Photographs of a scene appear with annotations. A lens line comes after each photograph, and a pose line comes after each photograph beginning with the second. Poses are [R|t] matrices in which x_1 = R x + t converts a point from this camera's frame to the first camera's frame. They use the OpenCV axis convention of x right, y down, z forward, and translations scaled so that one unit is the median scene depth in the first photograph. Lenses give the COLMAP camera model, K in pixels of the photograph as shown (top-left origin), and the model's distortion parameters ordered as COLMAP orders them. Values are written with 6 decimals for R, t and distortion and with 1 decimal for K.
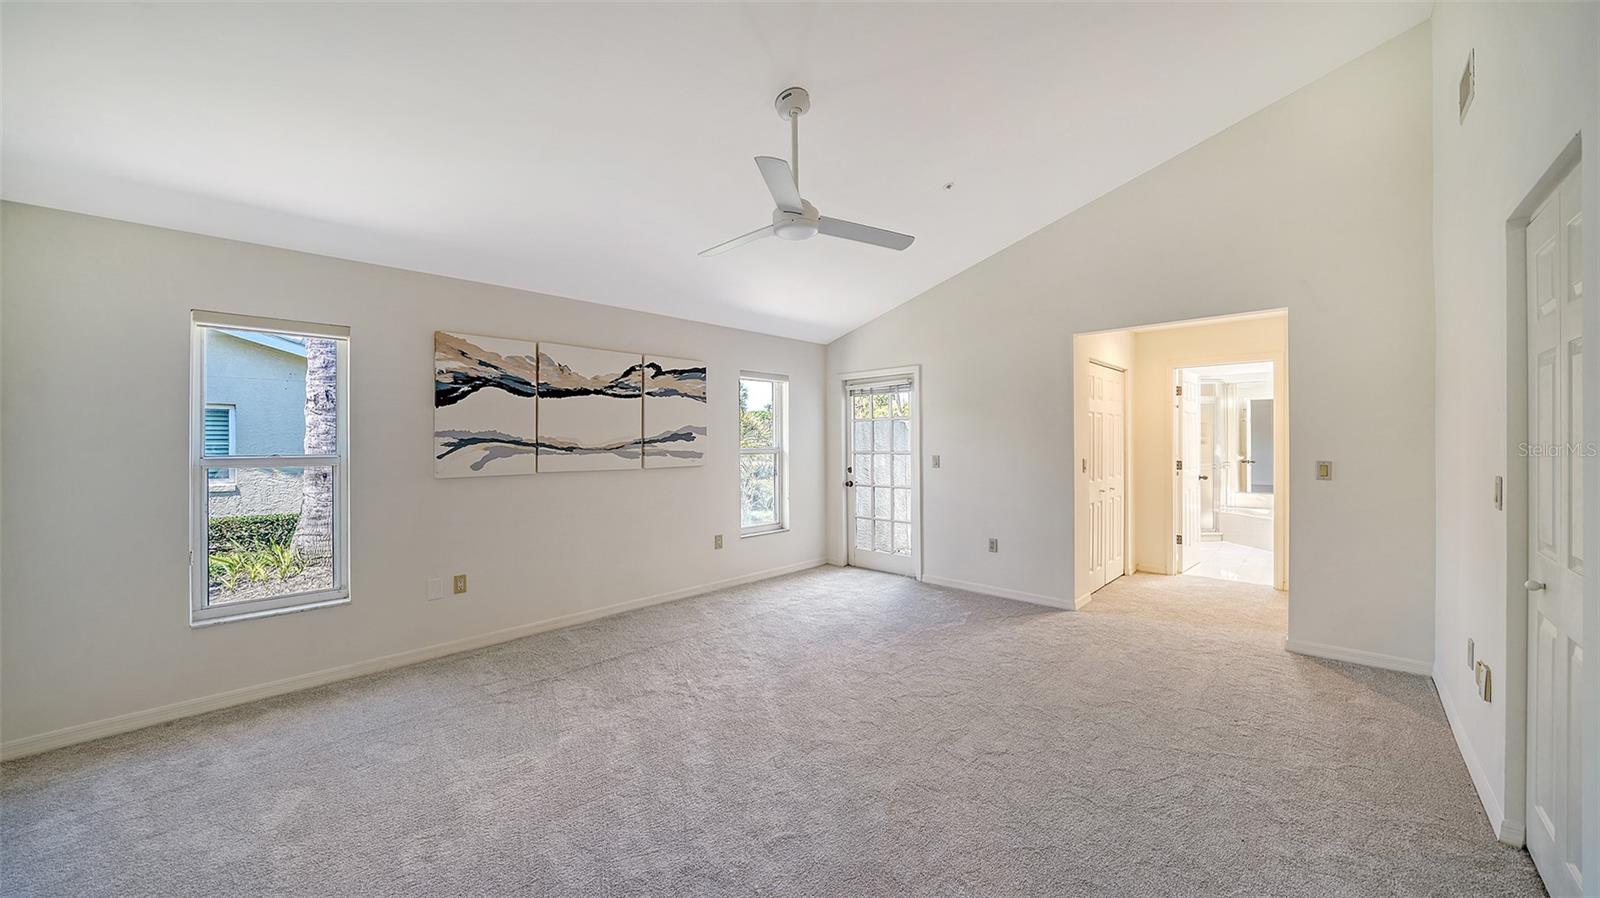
lens RADIAL K [[564.7, 0, 796.7], [0, 564.7, 443.1], [0, 0, 1]] dist [-0.014565, 0.001617]
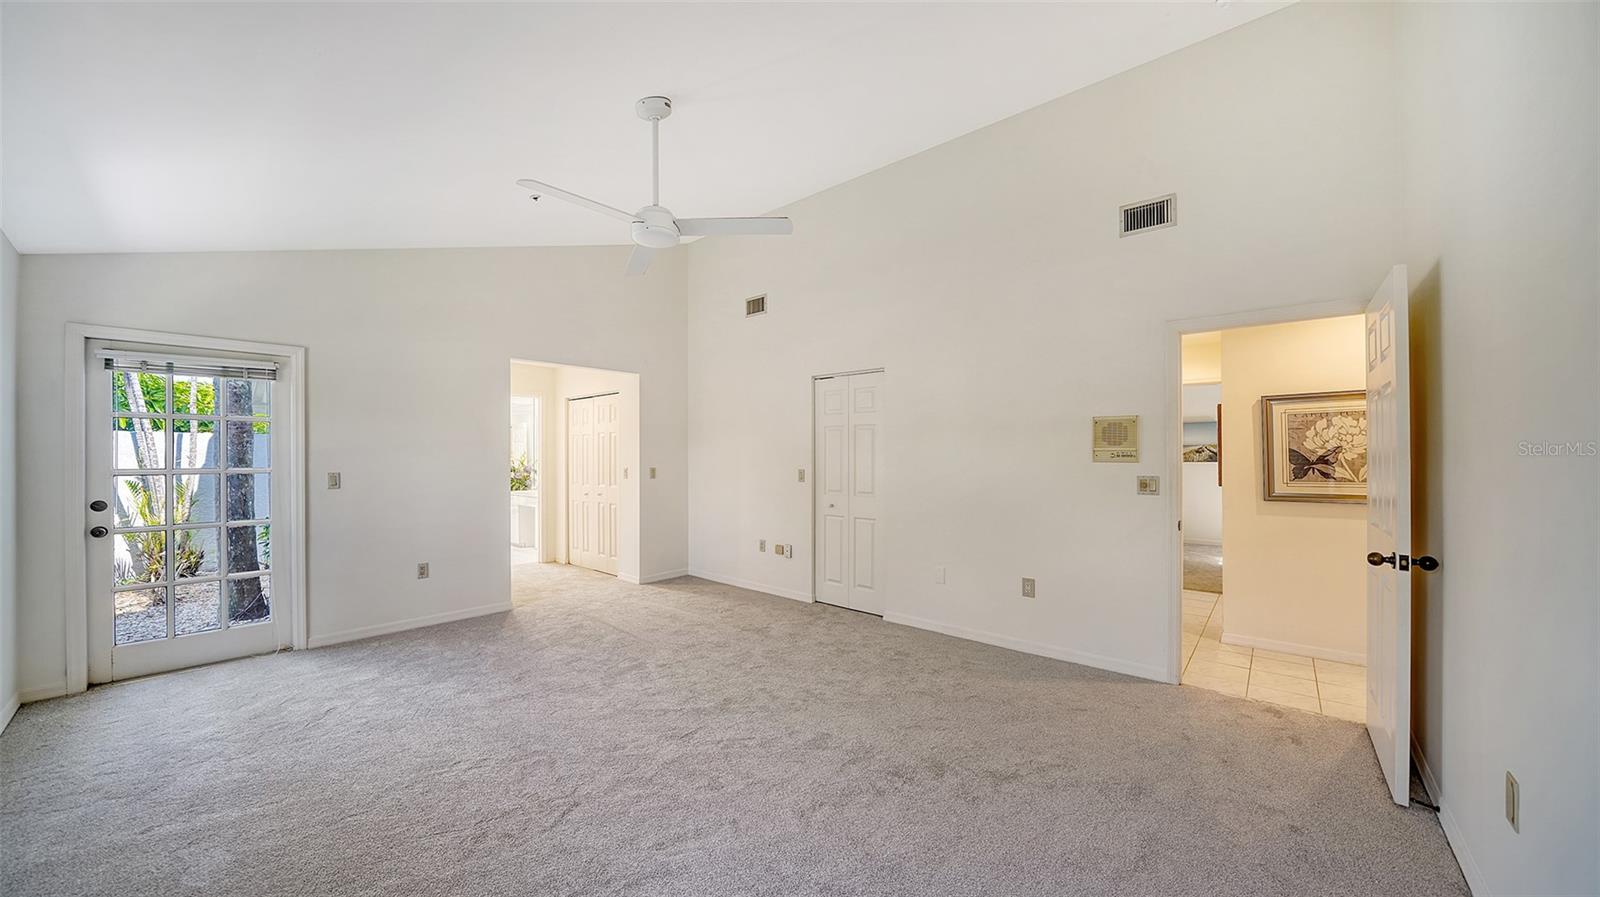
lens RADIAL K [[564.7, 0, 795.3], [0, 564.7, 456.8], [0, 0, 1]] dist [-0.014565, 0.001617]
pose [[-0.032534, 0.000086, 0.999471, -0.560089], [-0.002415, 0.999997, -0.000165, -0.000925], [-0.999468, -0.002419, -0.032534, 0.435328]]
